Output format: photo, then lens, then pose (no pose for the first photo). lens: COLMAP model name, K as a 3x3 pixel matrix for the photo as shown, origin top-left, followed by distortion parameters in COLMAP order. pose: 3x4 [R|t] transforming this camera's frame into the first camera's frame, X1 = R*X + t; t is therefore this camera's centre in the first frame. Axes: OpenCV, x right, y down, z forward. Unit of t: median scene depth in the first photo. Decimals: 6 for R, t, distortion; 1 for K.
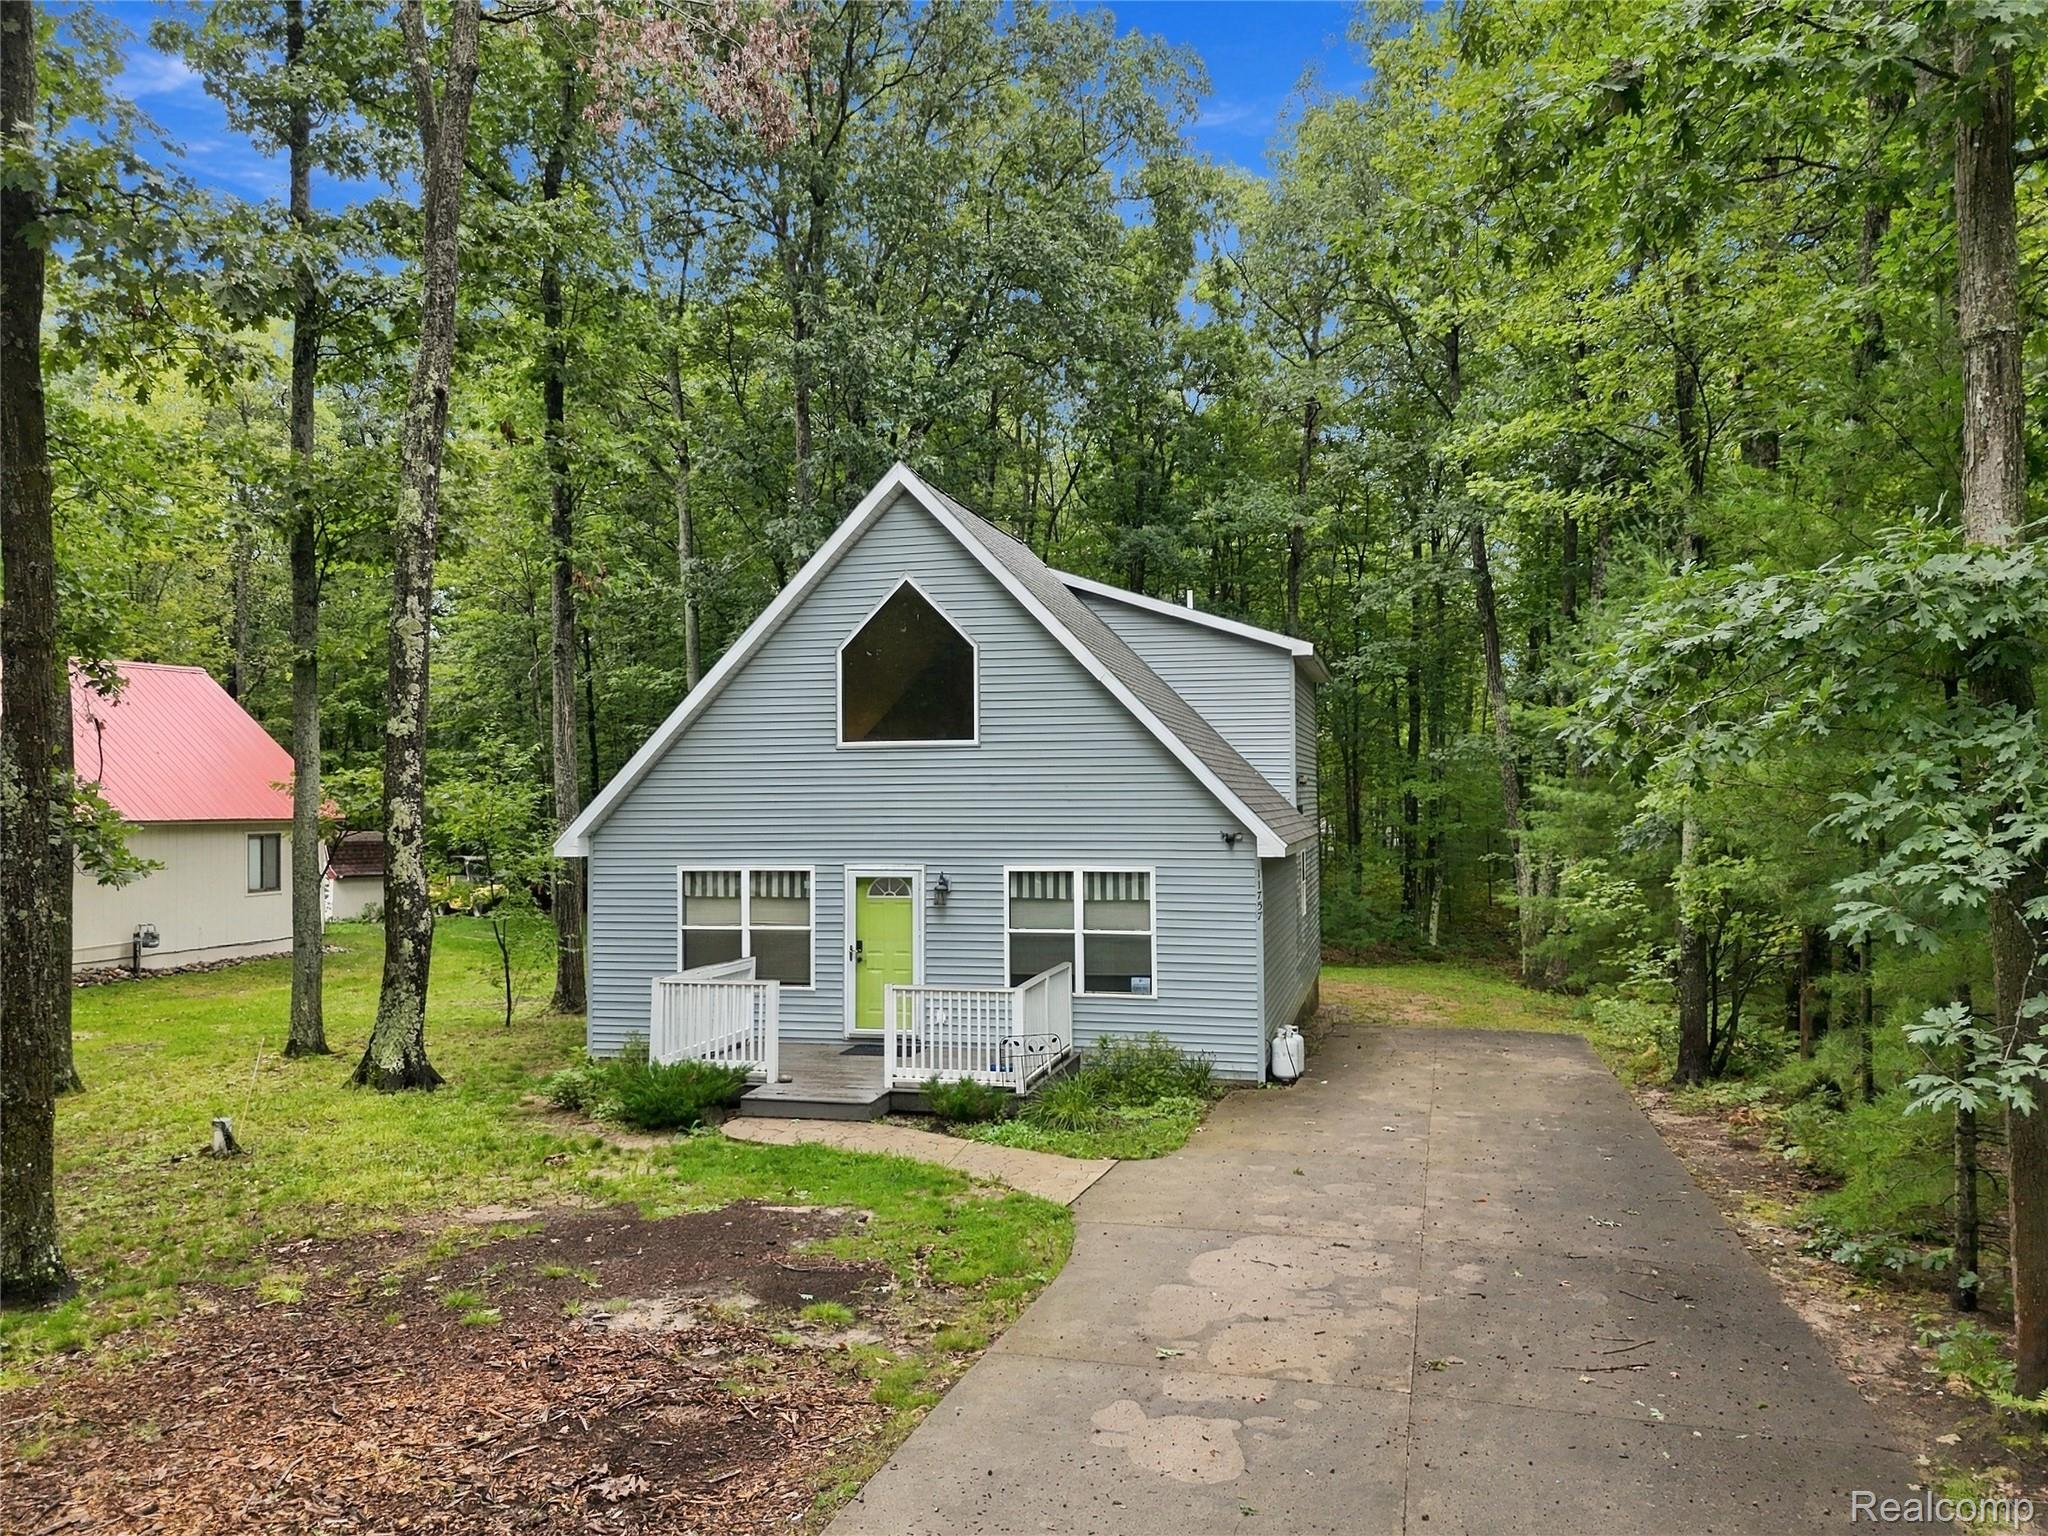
lens RADIAL K [[1565.8, 0, 1033.2], [0, 1565.8, 773.6], [0, 0, 1]] dist [0.073644, -0.087713]
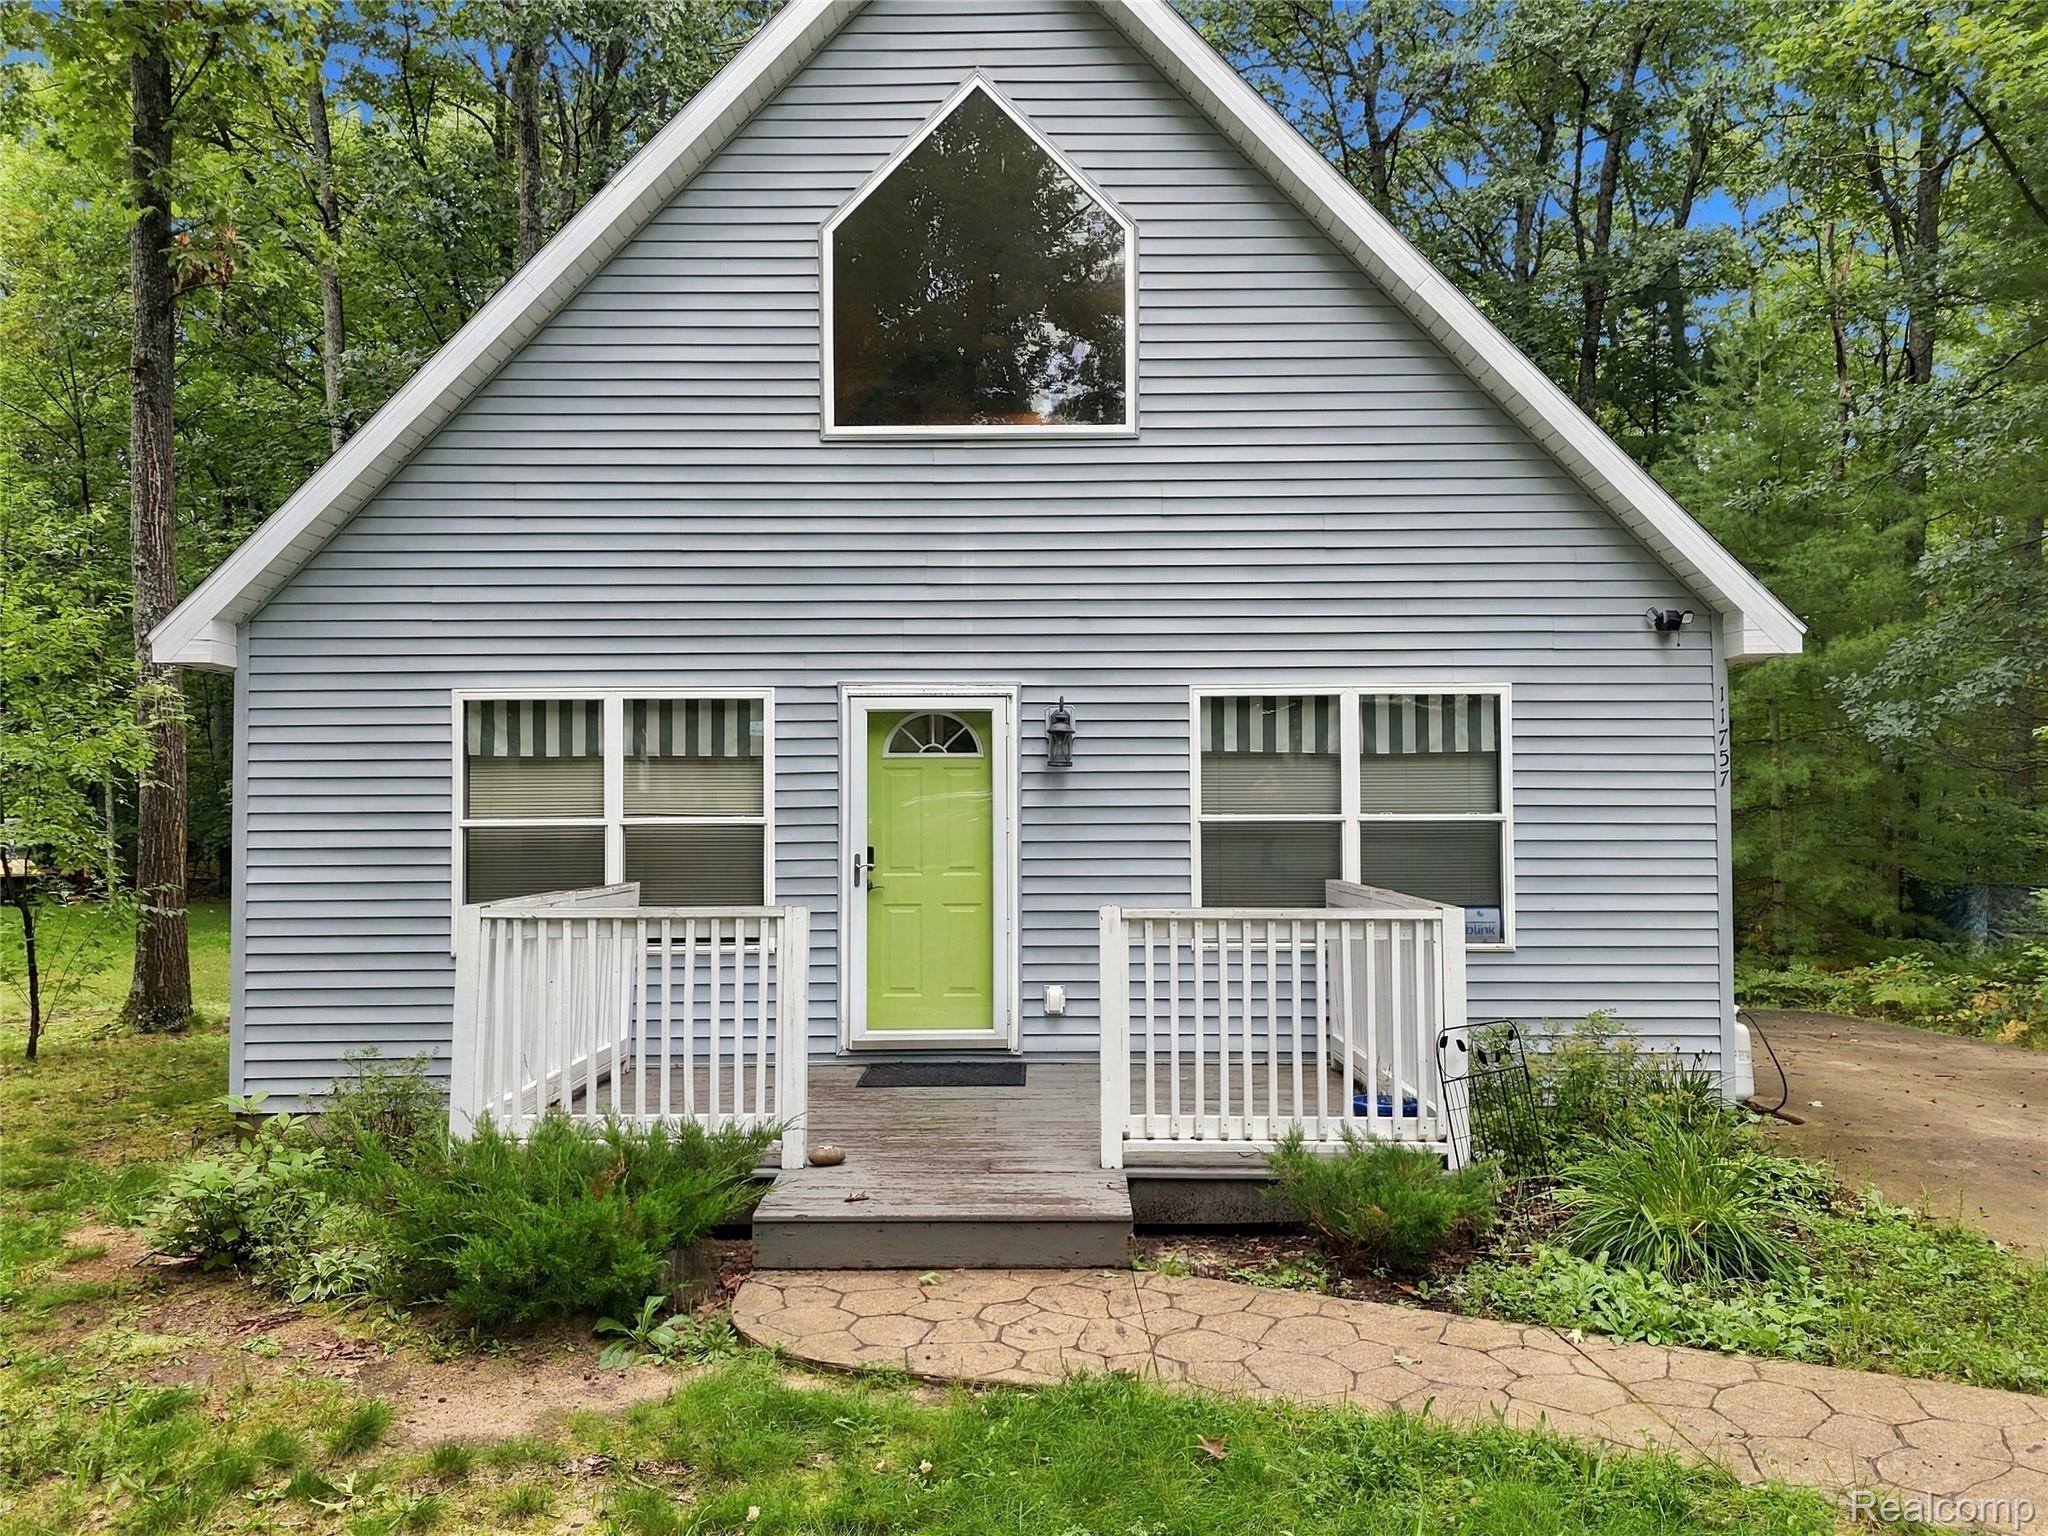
lens RADIAL K [[1565.8, 0, 1033.2], [0, 1565.8, 773.6], [0, 0, 1]] dist [0.073644, -0.087713]
pose [[0.971747, 0.007881, 0.235895, -0.177368], [-0.004751, 0.999893, -0.013836, 0.092177], [-0.235979, 0.012324, 0.971680, 0.535884]]
